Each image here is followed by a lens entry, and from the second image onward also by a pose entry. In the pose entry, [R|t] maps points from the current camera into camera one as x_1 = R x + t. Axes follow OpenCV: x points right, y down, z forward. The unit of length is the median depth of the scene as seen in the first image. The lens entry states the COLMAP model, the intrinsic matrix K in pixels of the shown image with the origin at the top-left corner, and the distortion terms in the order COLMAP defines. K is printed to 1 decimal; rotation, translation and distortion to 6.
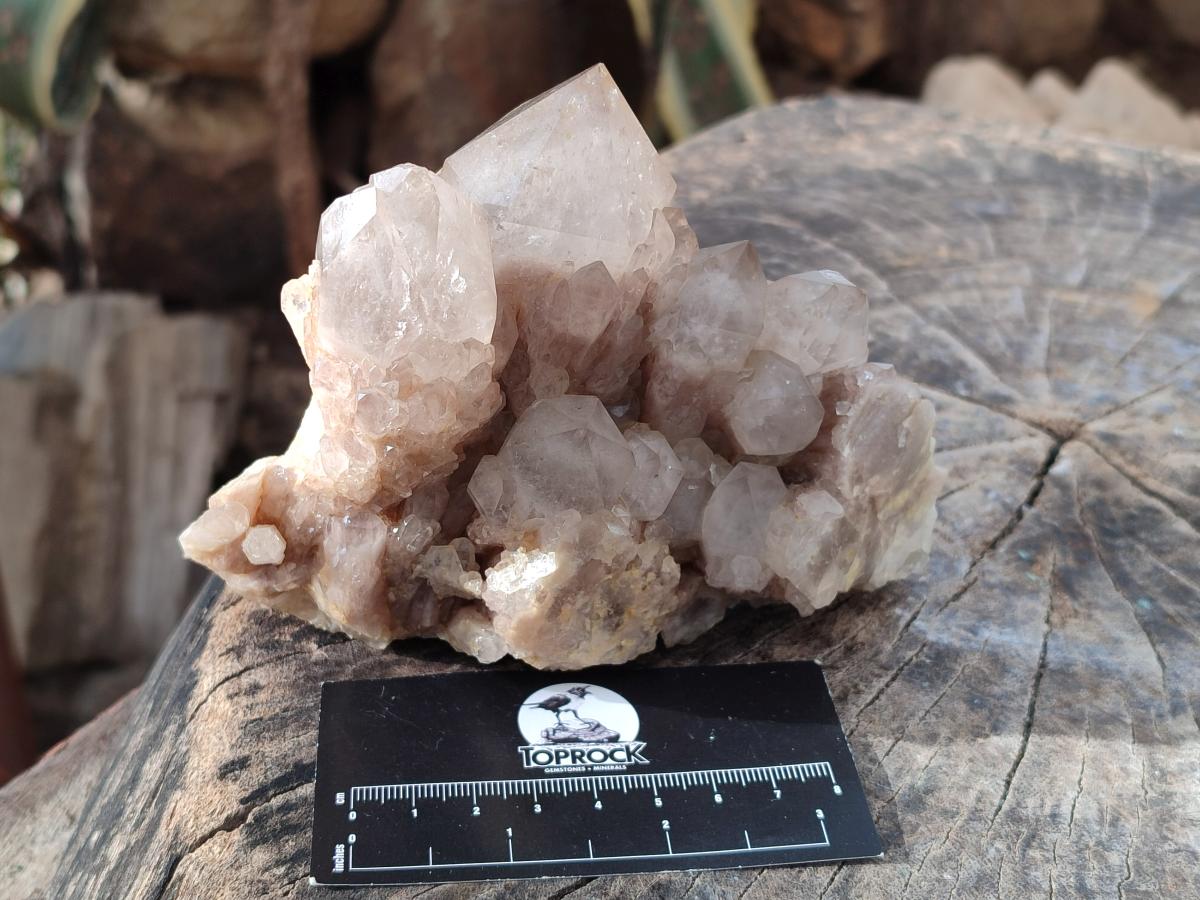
lens RADIAL K [[1746.1, 0, 600.0], [0, 1746.1, 450.0], [0, 0, 1]] dist [0.012205, -0.192658]
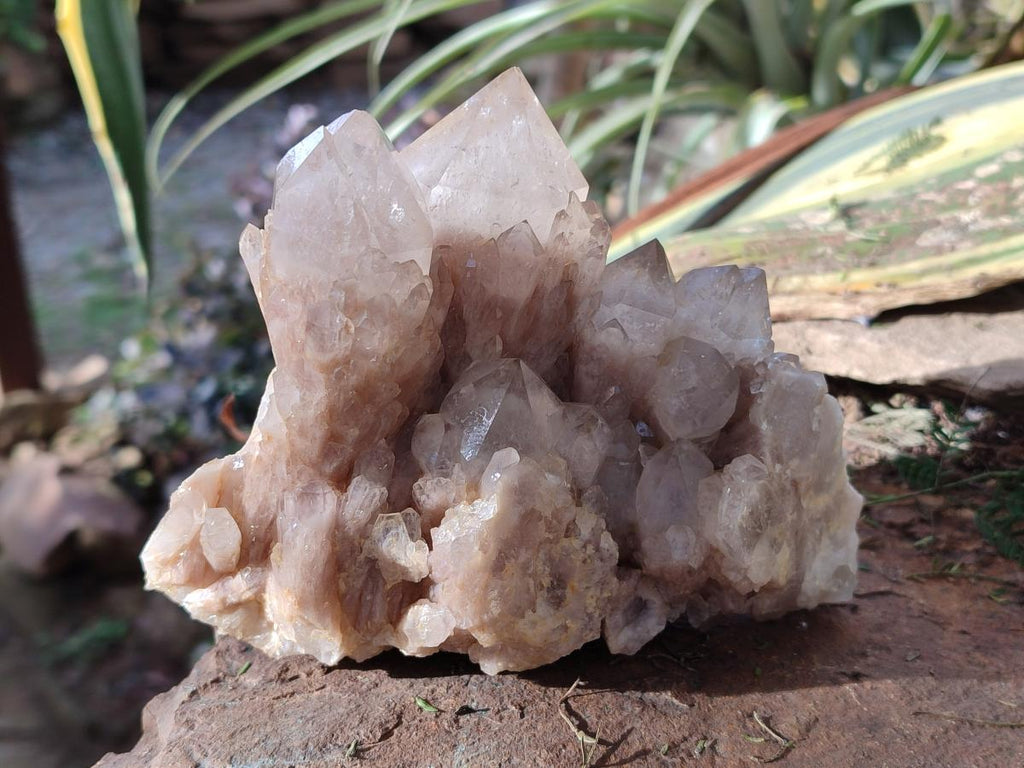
lens RADIAL K [[1490.0, 0, 512.0], [0, 1490.0, 384.0], [0, 0, 1]] dist [0.012205, -0.192658]
pose [[0.998582, -0.052922, -0.005812, -0.007192], [0.046415, 0.918843, -0.391883, 0.332477], [0.026080, 0.391058, 0.919997, 0.144244]]
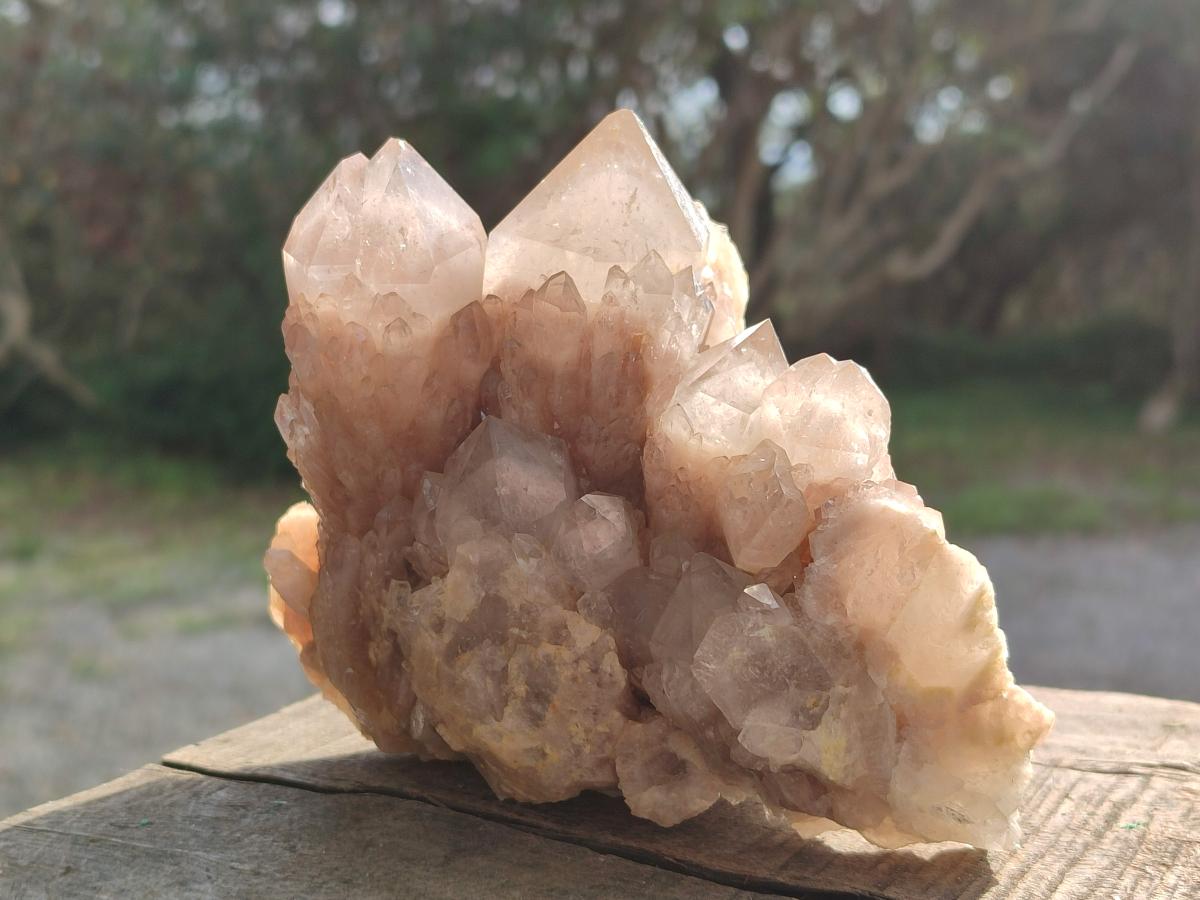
lens RADIAL K [[1746.1, 0, 600.0], [0, 1746.1, 450.0], [0, 0, 1]] dist [0.012205, -0.192658]
pose [[0.774532, 0.051538, -0.630432, 0.584808], [-0.377166, 0.837740, -0.394890, 0.326304], [0.507786, 0.543632, 0.668294, 0.370318]]
